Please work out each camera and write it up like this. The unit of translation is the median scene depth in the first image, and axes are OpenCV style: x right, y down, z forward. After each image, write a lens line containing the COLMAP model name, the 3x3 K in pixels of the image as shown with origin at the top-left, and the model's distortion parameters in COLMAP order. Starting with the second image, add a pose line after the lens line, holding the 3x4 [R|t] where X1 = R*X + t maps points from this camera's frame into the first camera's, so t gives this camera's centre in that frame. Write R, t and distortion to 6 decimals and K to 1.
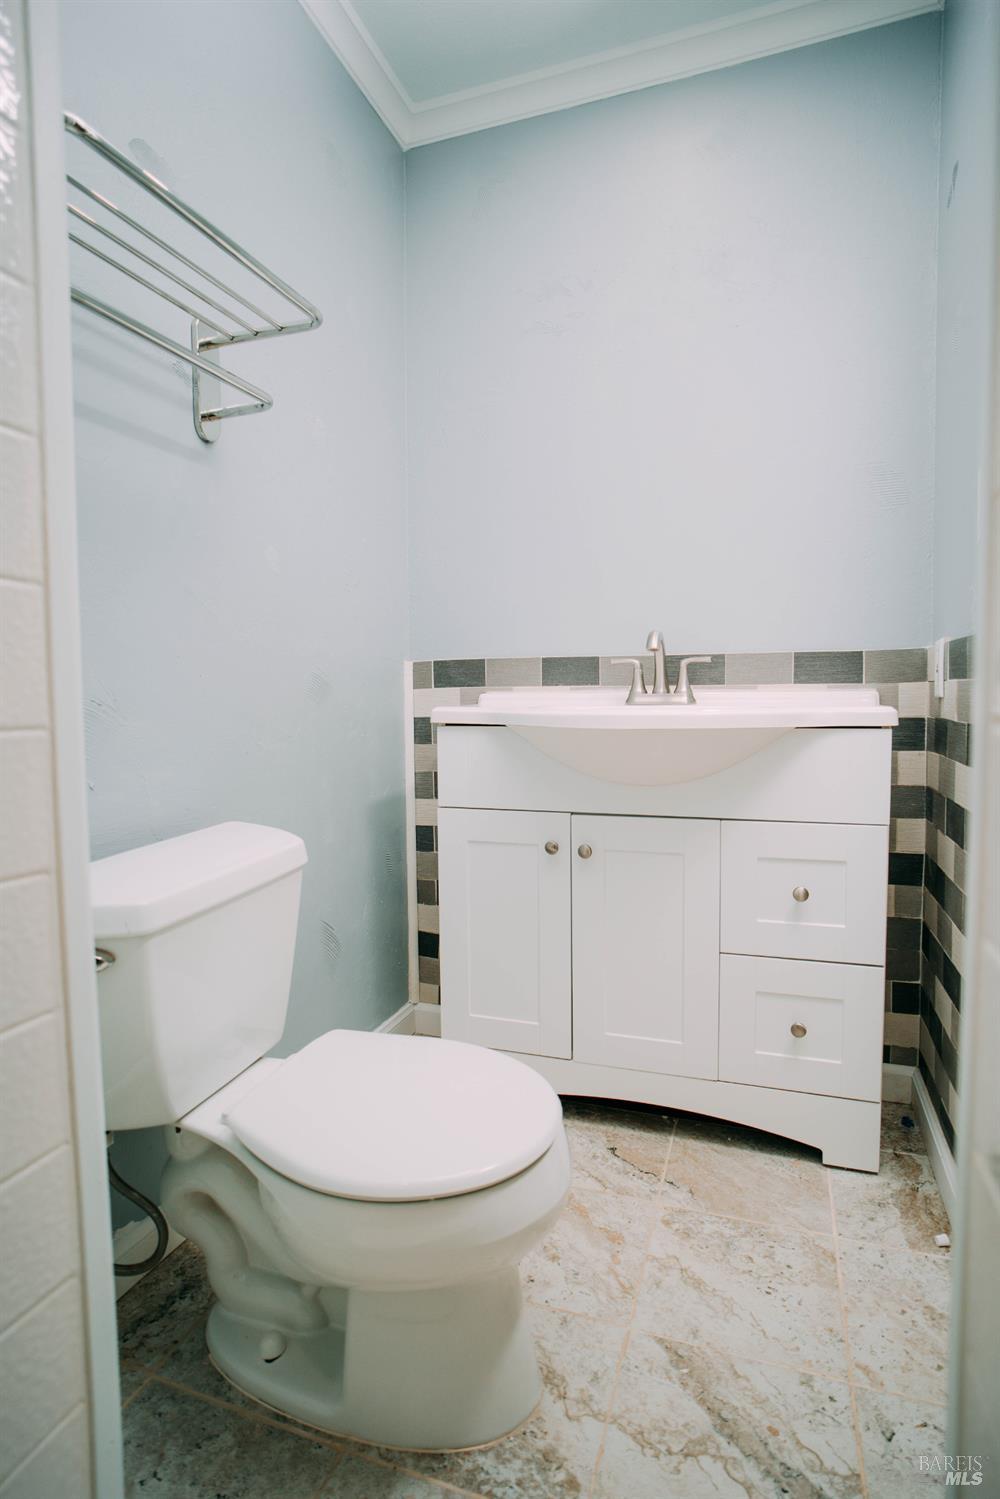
lens RADIAL K [[796.1, 0, 498.0], [0, 796.1, 737.4], [0, 0, 1]] dist [-0.048014, 0.017507]
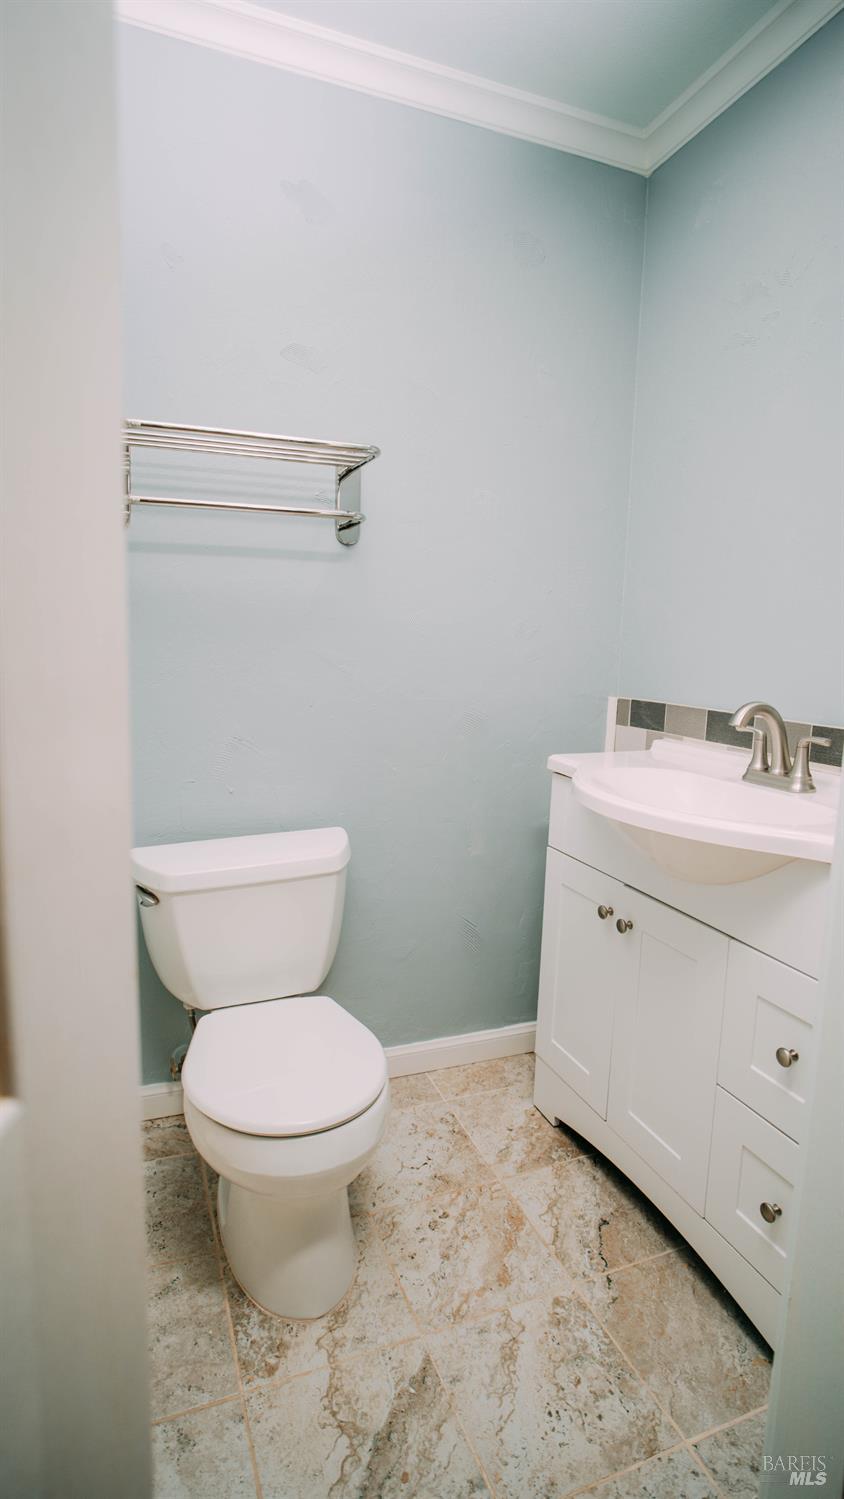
lens RADIAL K [[779.6, 0, 417.1], [0, 779.6, 741.7], [0, 0, 1]] dist [-0.041107, 0.013594]
pose [[0.644498, 0.125182, -0.754289, 0.943181], [-0.073935, 0.992087, 0.101474, -0.234366], [0.761023, -0.009632, 0.648654, 0.282513]]
